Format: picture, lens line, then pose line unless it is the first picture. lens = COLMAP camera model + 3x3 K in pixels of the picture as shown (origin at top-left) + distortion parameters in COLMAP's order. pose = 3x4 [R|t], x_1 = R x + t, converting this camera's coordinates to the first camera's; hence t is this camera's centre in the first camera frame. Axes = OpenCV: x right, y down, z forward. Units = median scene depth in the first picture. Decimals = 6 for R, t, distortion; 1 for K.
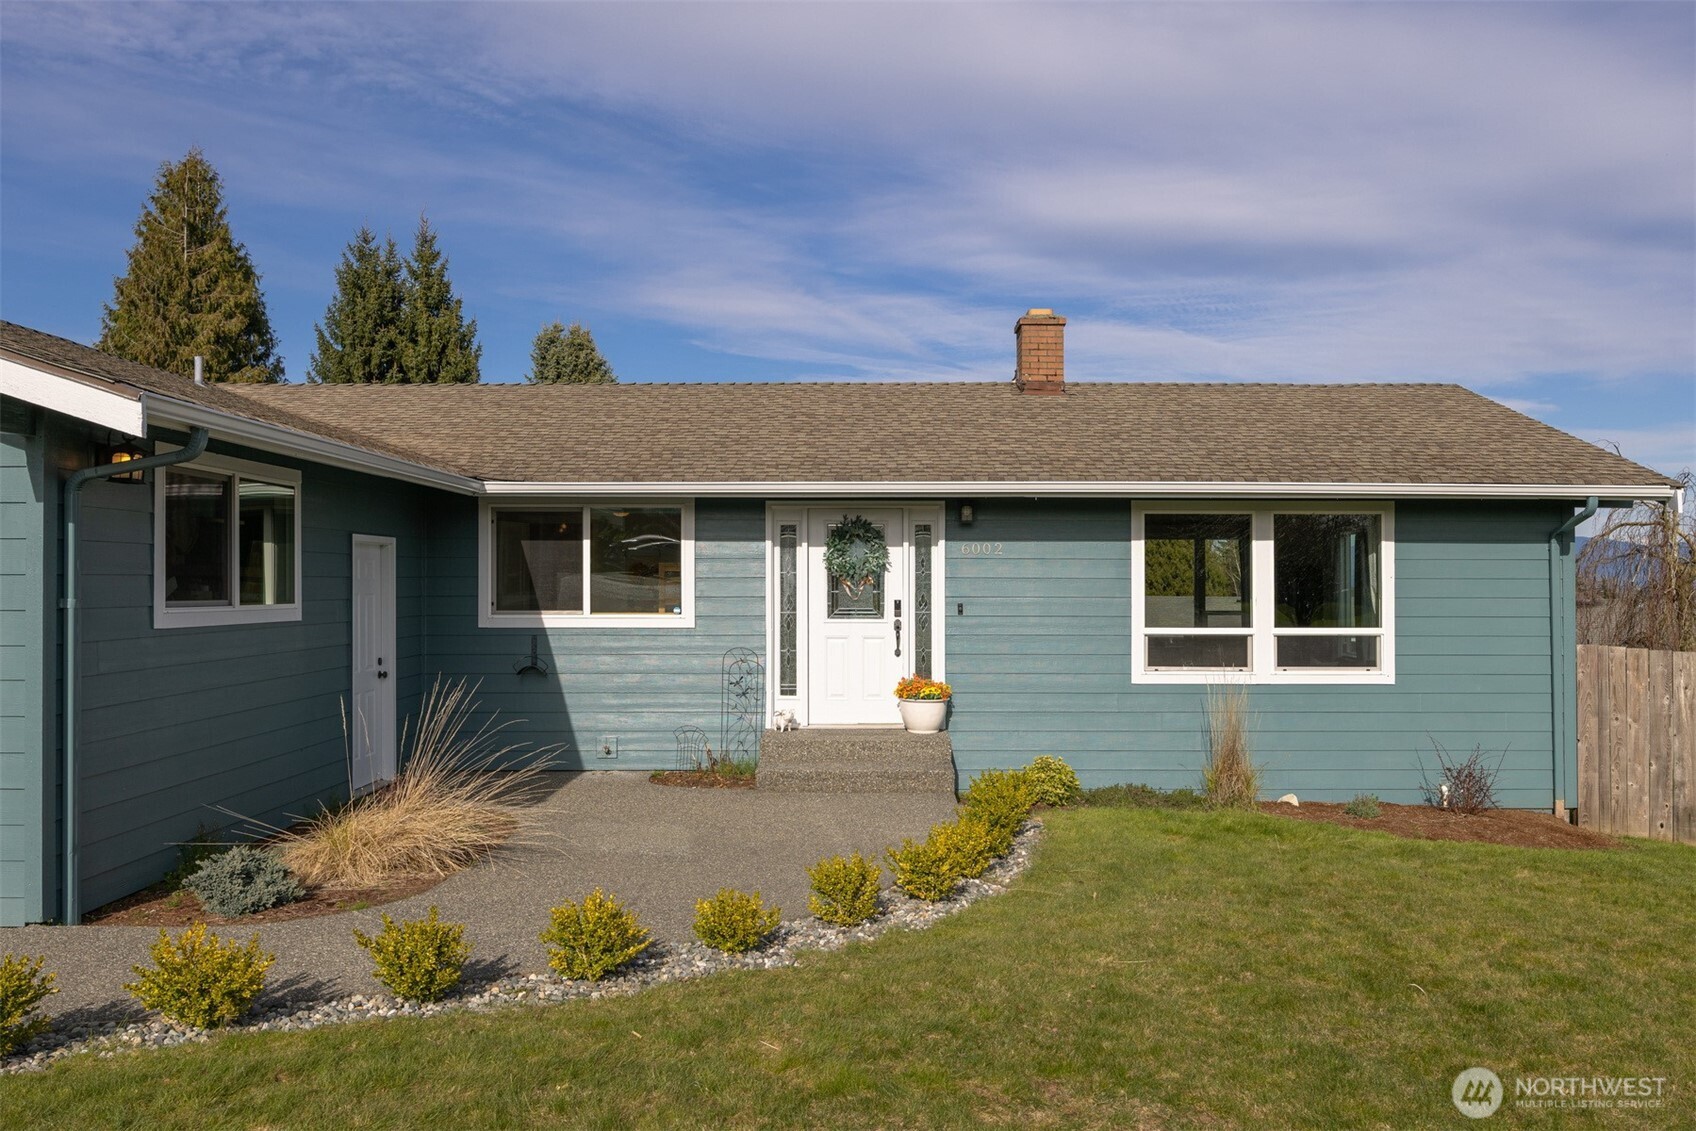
lens RADIAL K [[1160.4, 0, 849.0], [0, 1160.4, 553.6], [0, 0, 1]] dist [-0.008082, -0.000179]
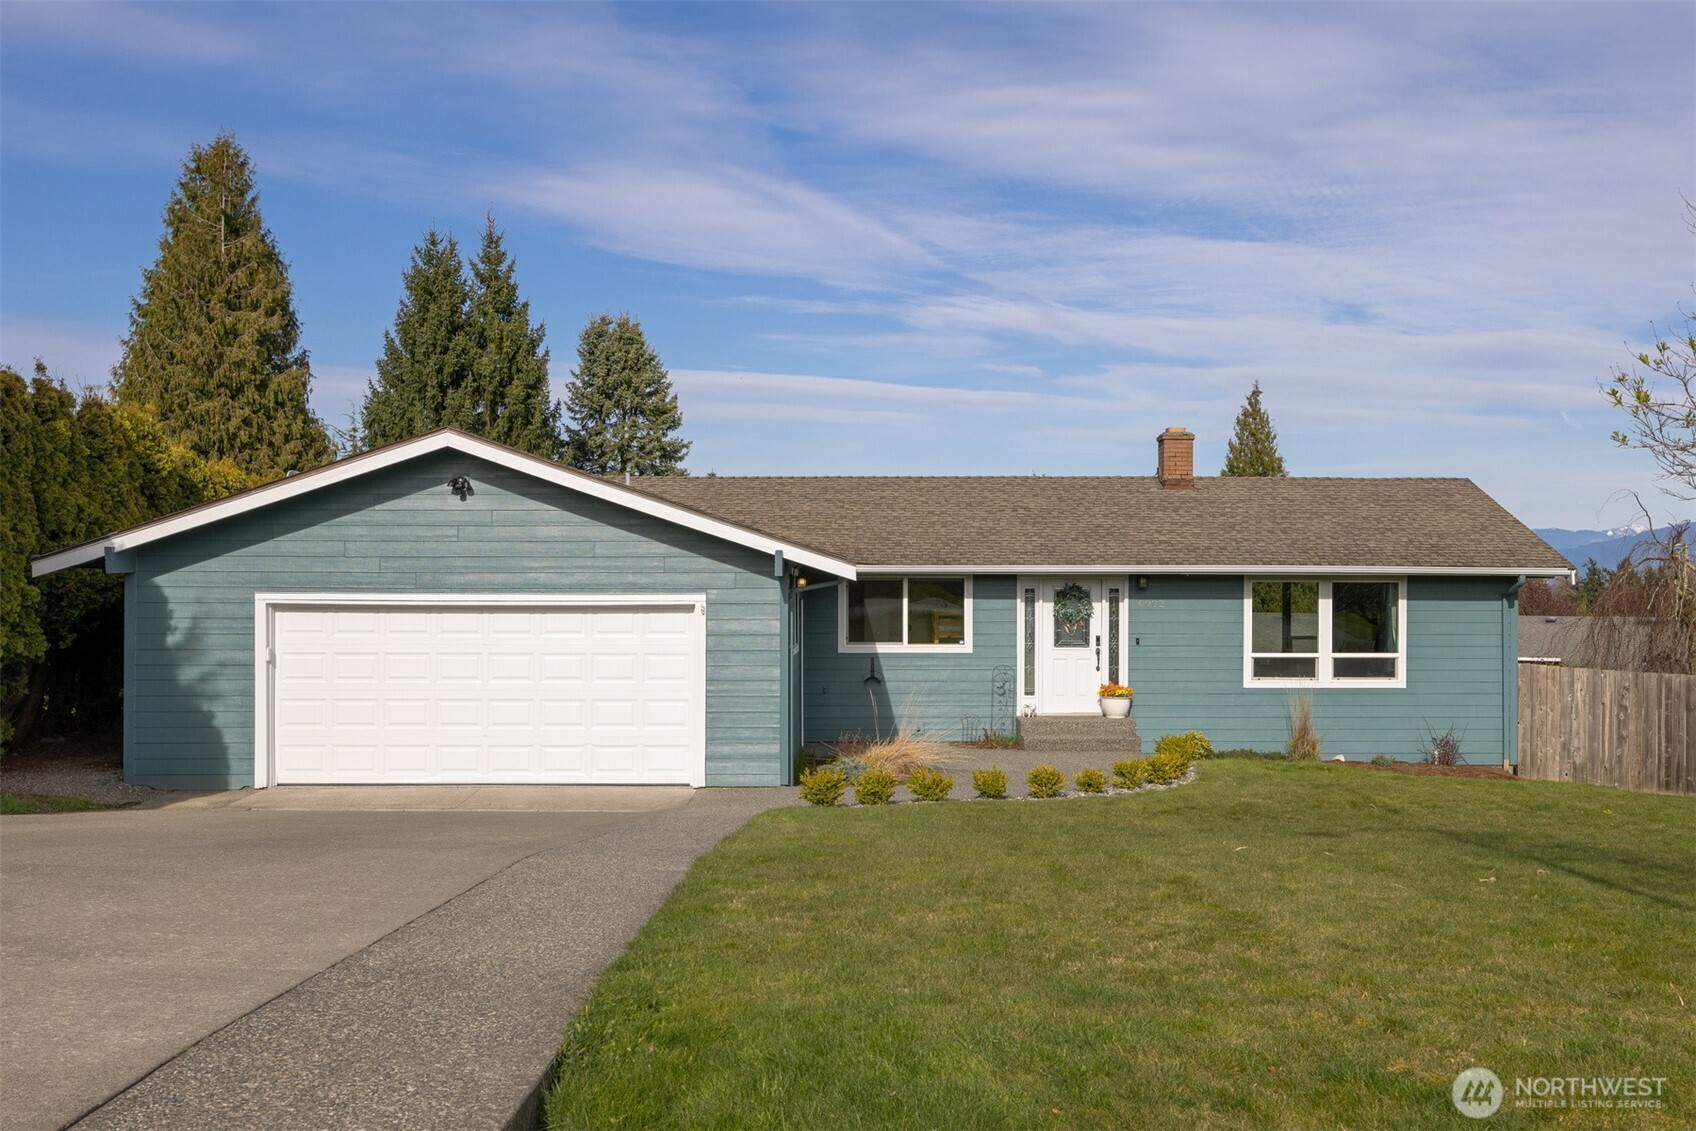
lens RADIAL K [[1591.7, 0, 846.7], [0, 1591.7, 573.1], [0, 0, 1]] dist [-0.008959, 0.000000]
pose [[0.999748, 0.001099, 0.022416, -0.354599], [-0.001669, 0.999675, 0.025440, -0.101649], [-0.022381, -0.025471, 0.999425, -1.184263]]
